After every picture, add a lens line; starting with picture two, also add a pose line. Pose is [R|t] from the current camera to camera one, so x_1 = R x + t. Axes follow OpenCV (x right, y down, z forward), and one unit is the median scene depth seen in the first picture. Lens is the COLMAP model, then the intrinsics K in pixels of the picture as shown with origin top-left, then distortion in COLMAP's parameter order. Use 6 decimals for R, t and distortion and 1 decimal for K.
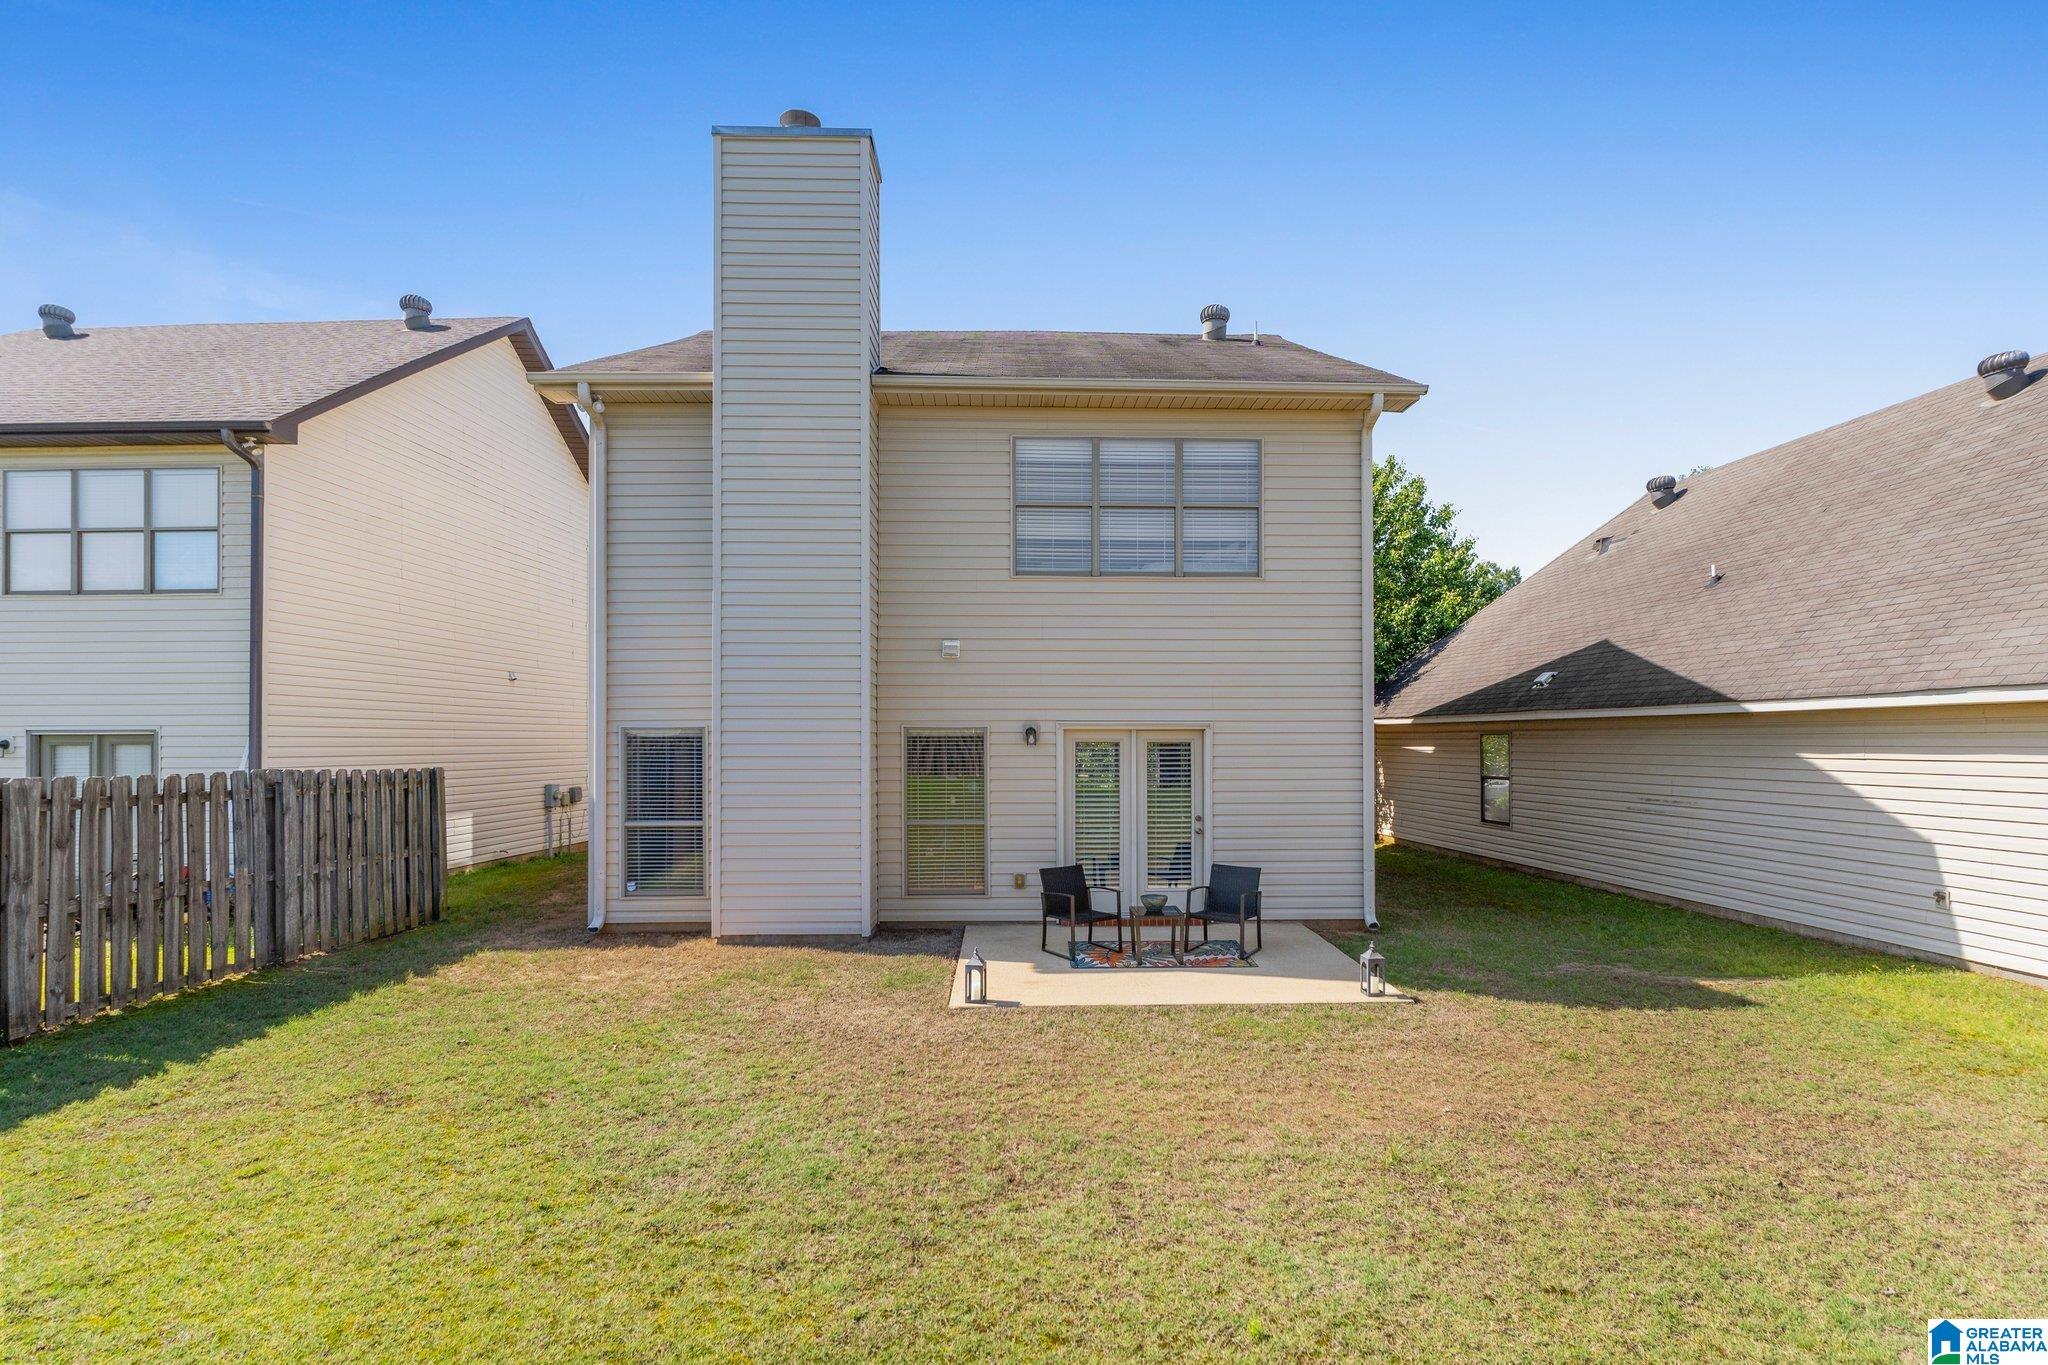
lens RADIAL K [[983.0, 0, 1029.6], [0, 983.0, 723.1], [0, 0, 1]] dist [0.002068, -0.000218]
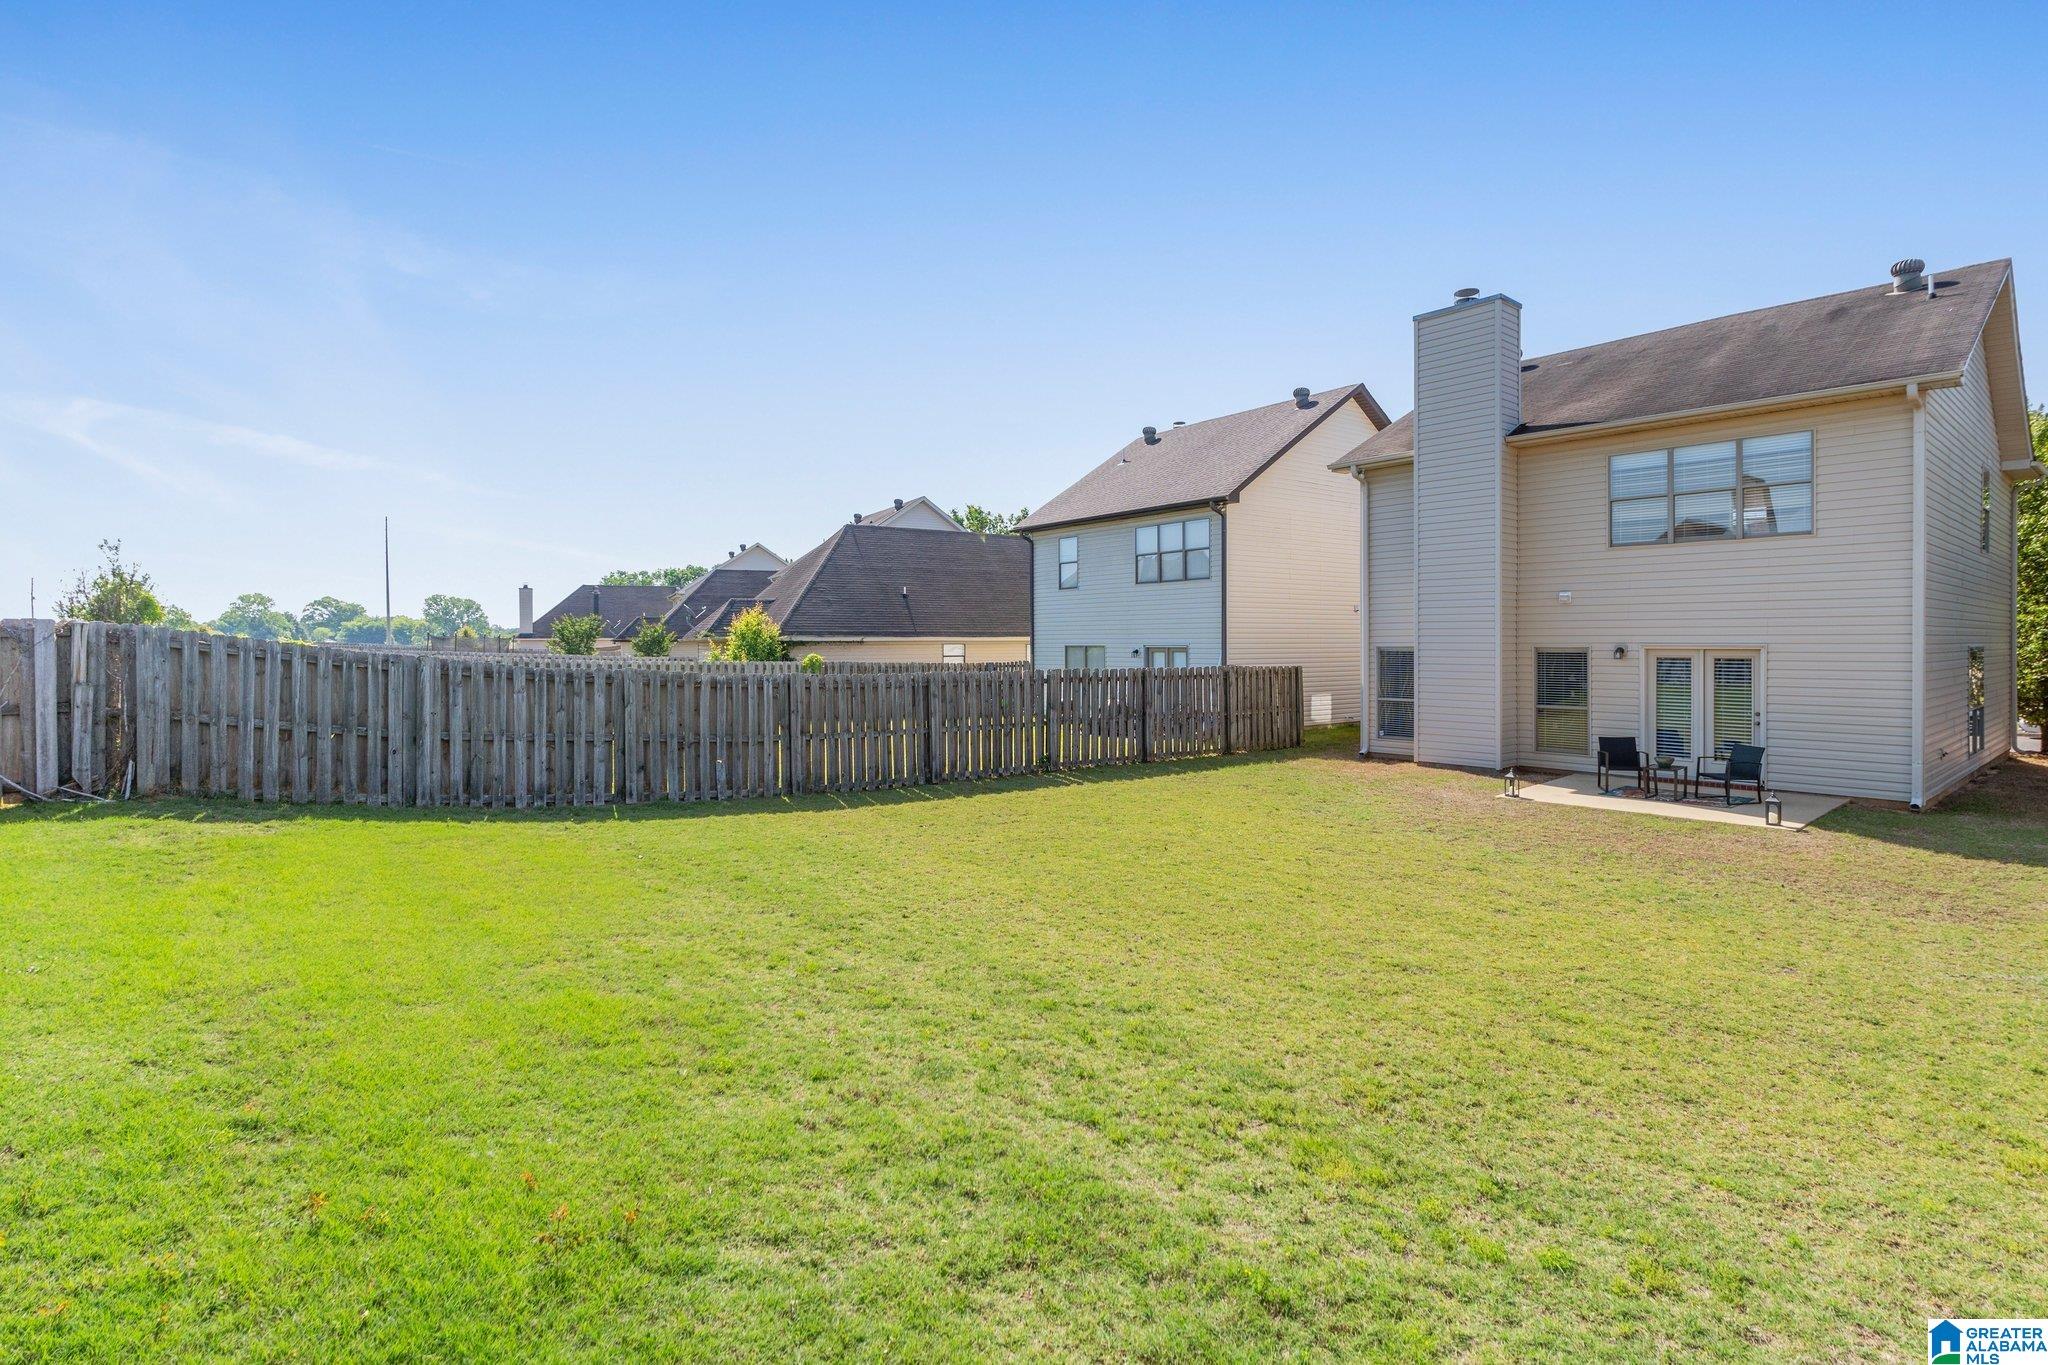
lens RADIAL K [[983.0, 0, 1052.1], [0, 983.0, 651.6], [0, 0, 1]] dist [0.002068, -0.000218]
pose [[0.643312, 0.008191, -0.765560, 0.606178], [0.014467, 0.999634, 0.022853, -0.036882], [0.765467, -0.025777, 0.642958, -0.650856]]
